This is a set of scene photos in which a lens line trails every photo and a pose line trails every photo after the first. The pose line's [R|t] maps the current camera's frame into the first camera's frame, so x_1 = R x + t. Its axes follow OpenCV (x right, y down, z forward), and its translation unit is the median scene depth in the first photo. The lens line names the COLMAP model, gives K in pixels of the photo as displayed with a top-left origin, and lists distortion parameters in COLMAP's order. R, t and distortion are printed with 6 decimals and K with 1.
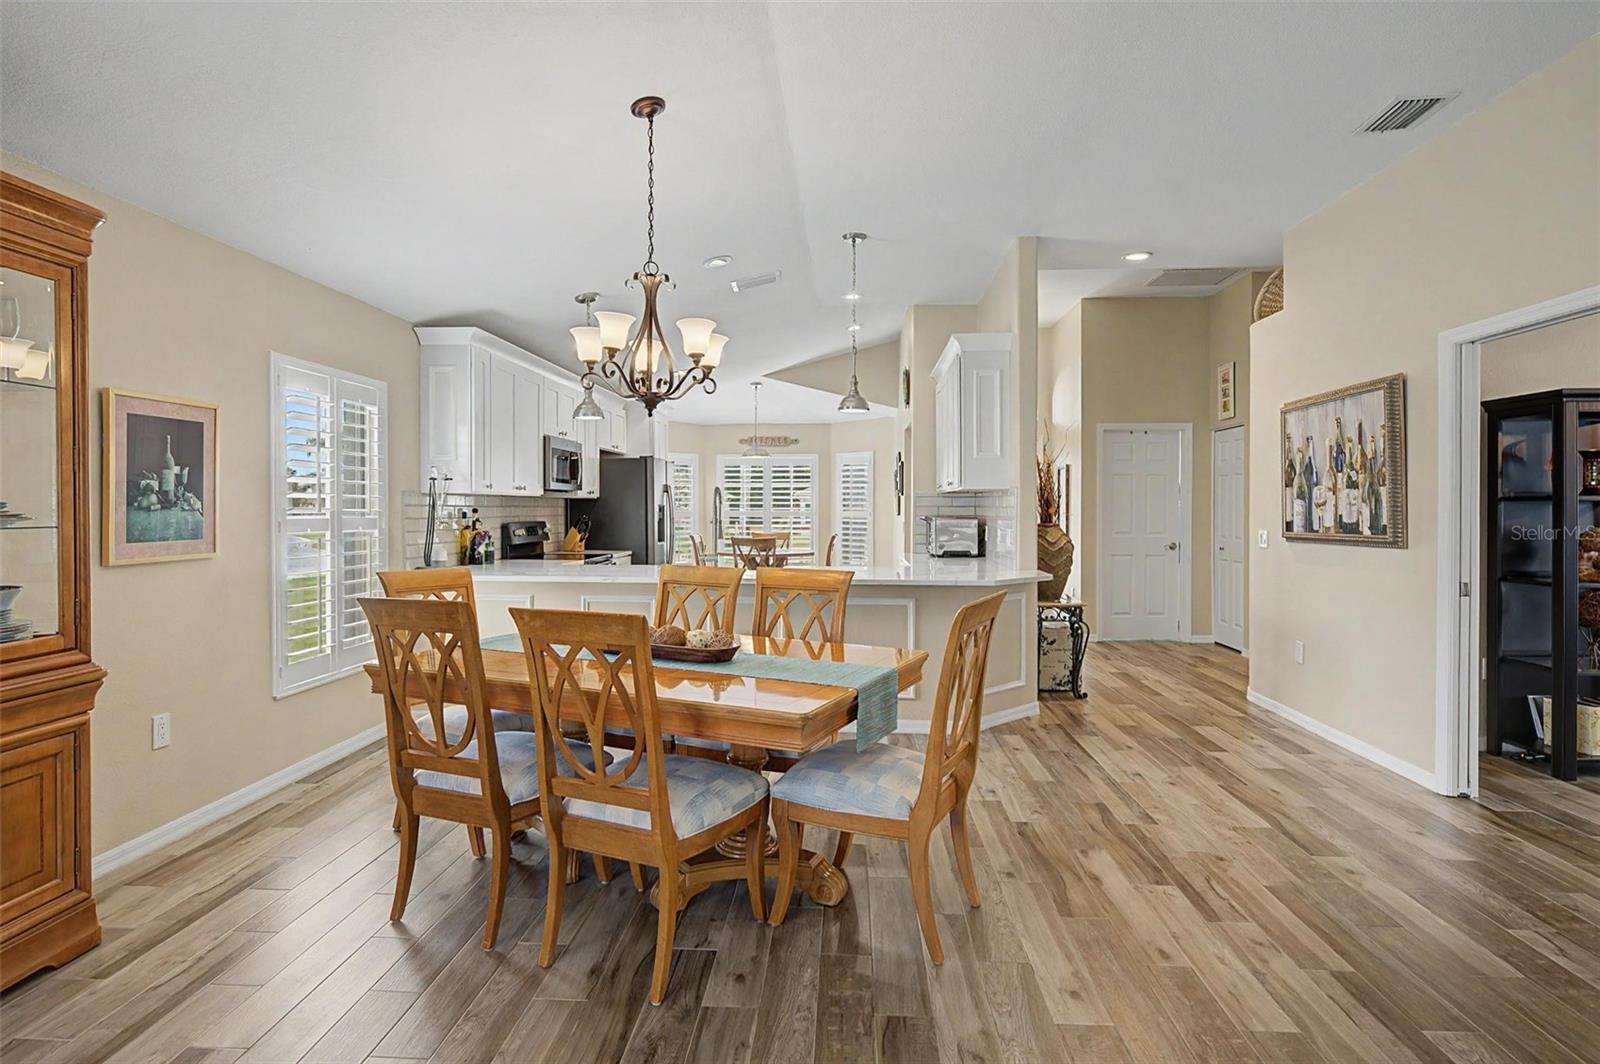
lens RADIAL K [[840.6, 0, 792.3], [0, 840.6, 516.0], [0, 0, 1]] dist [0.003832, 0.000175]
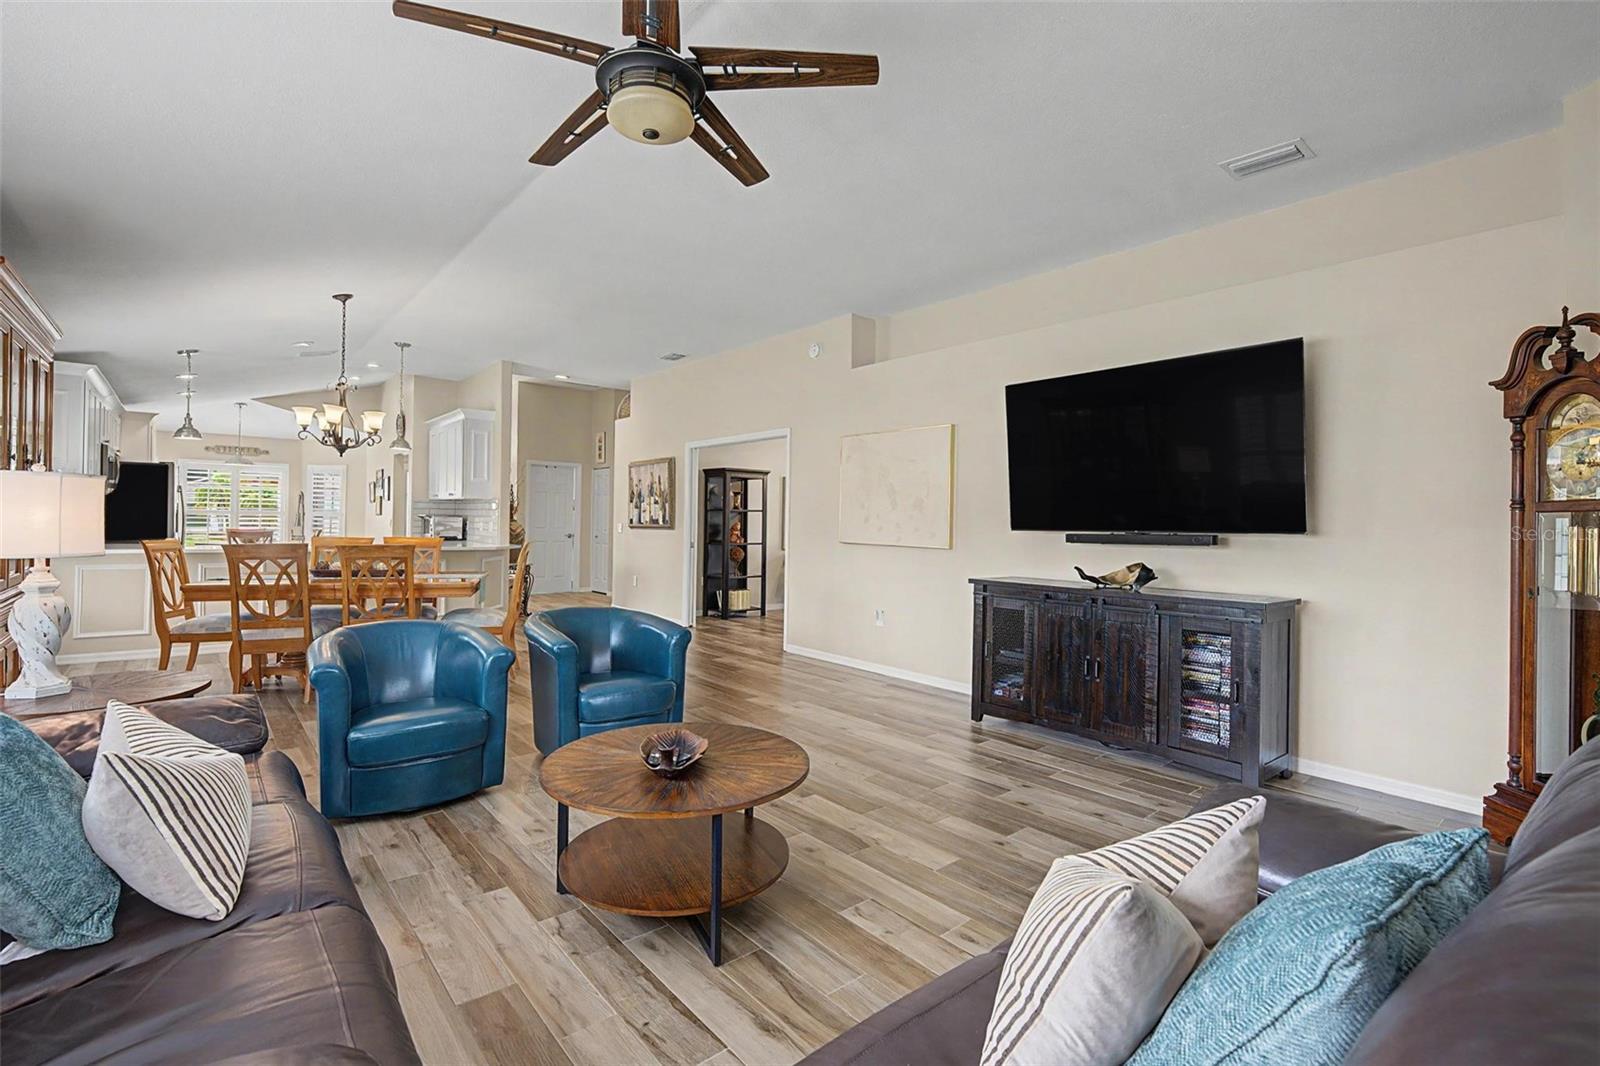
lens RADIAL K [[728.8, 0, 799.3], [0, 728.8, 520.6], [0, 0, 1]] dist [-0.001179, 0.000000]
pose [[0.723051, 0.011586, 0.690697, -0.413792], [-0.008746, 0.999933, -0.007617, 0.023514], [-0.690739, -0.000534, 0.723104, -0.689021]]
